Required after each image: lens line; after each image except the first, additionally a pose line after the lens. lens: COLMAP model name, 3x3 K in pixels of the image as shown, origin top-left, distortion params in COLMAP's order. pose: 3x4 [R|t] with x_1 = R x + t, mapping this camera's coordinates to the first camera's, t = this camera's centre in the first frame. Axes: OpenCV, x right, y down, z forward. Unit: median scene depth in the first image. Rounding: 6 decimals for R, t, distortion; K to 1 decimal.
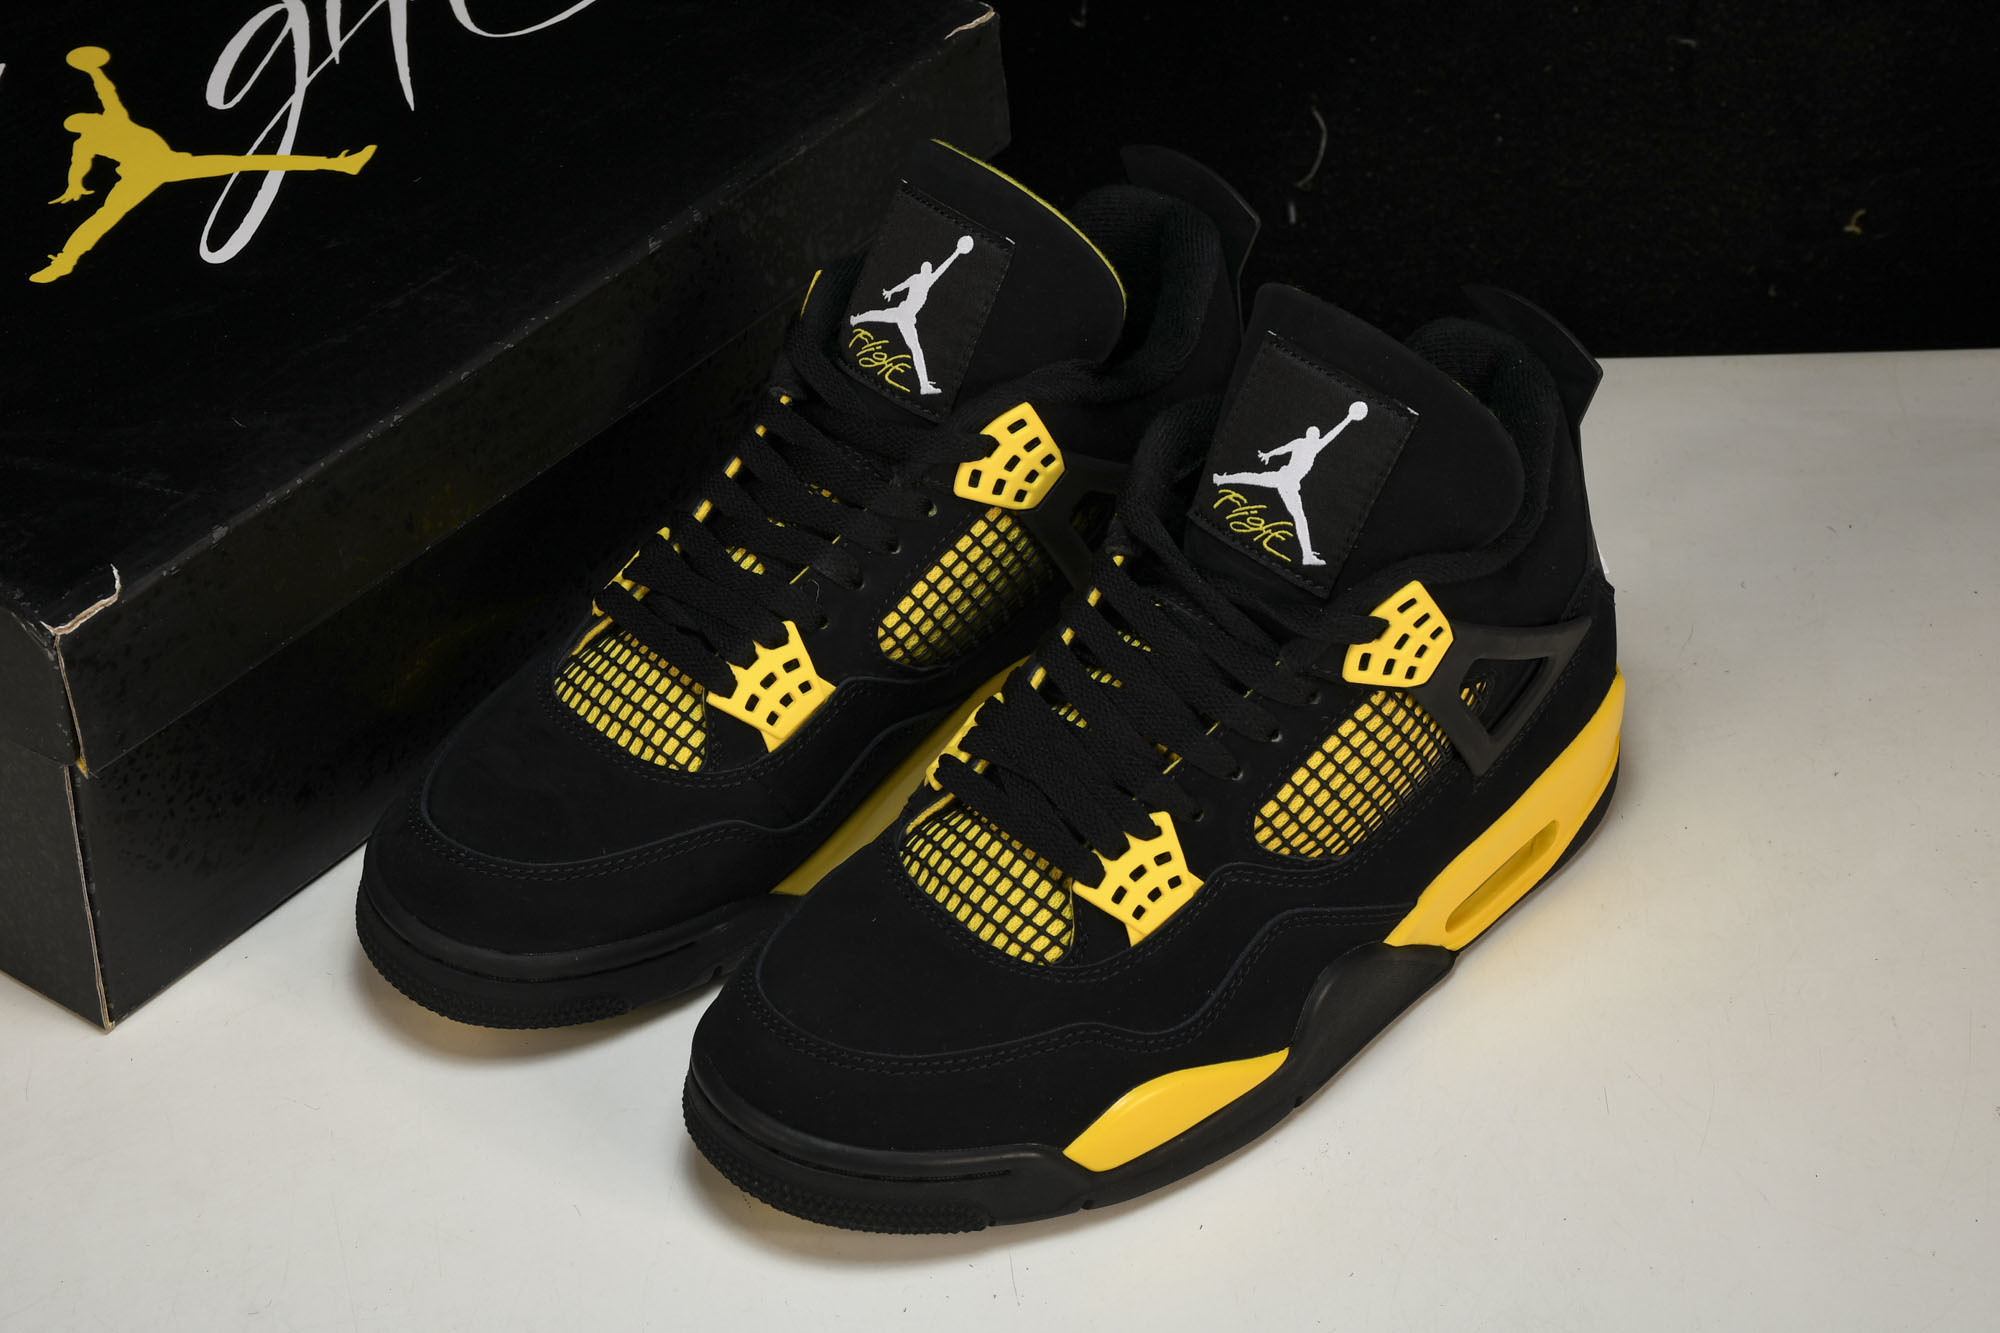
lens RADIAL K [[4526.3, 0, 1000.0], [0, 4526.3, 666.5], [0, 0, 1]] dist [0.398016, -0.218780]
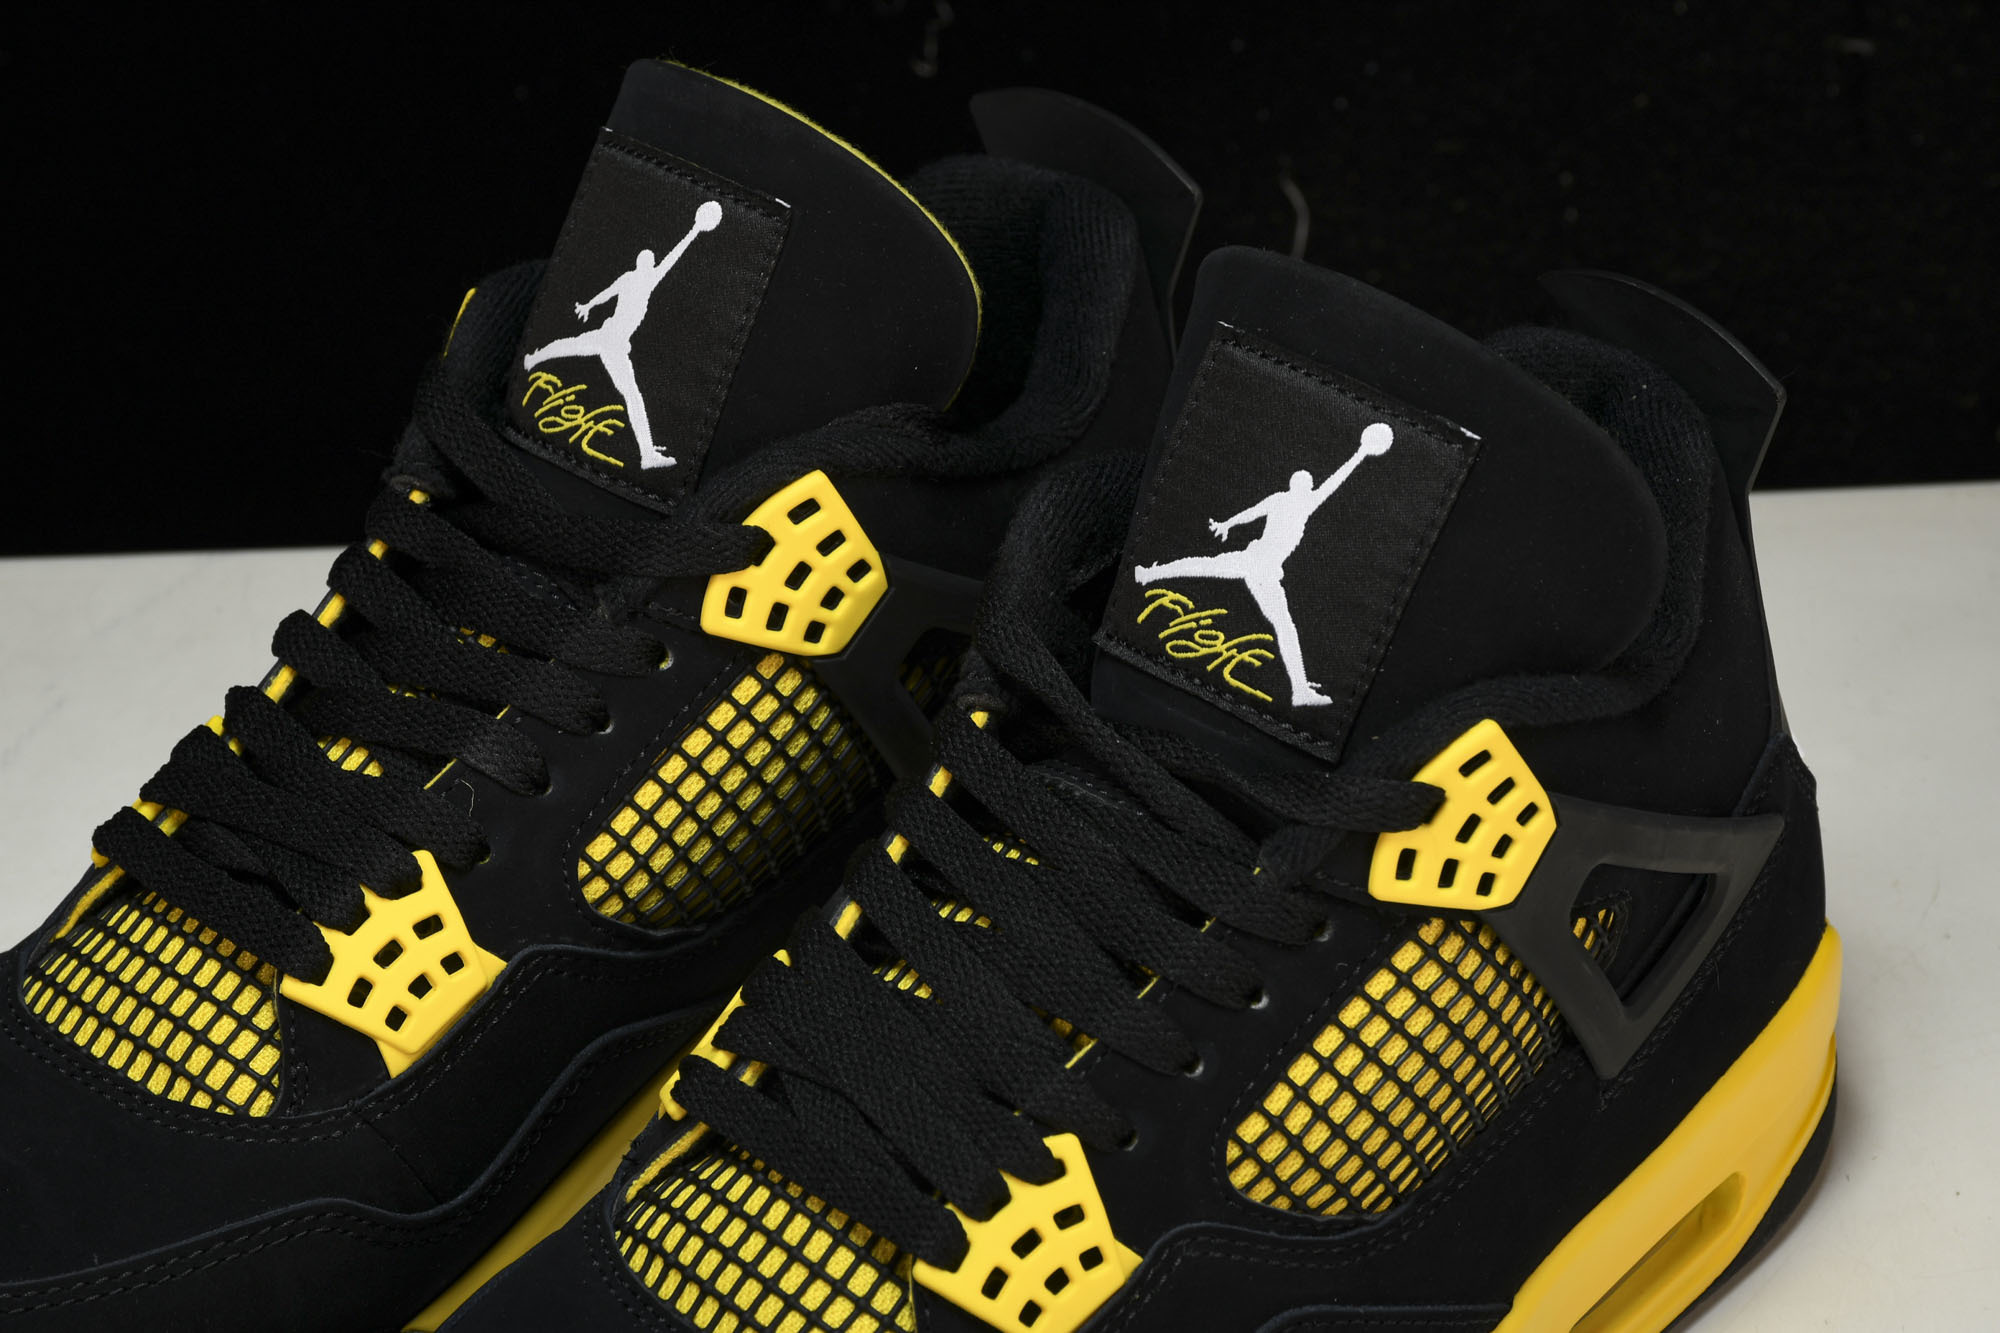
lens RADIAL K [[5653.7, 0, 991.1], [0, 5653.7, 670.7], [0, 0, 1]] dist [0.609130, 1.338243]
pose [[0.999450, -0.029273, 0.015603, 0.016518], [0.030836, 0.993253, -0.111789, 0.052718], [-0.012225, 0.112209, 0.993609, 0.272129]]
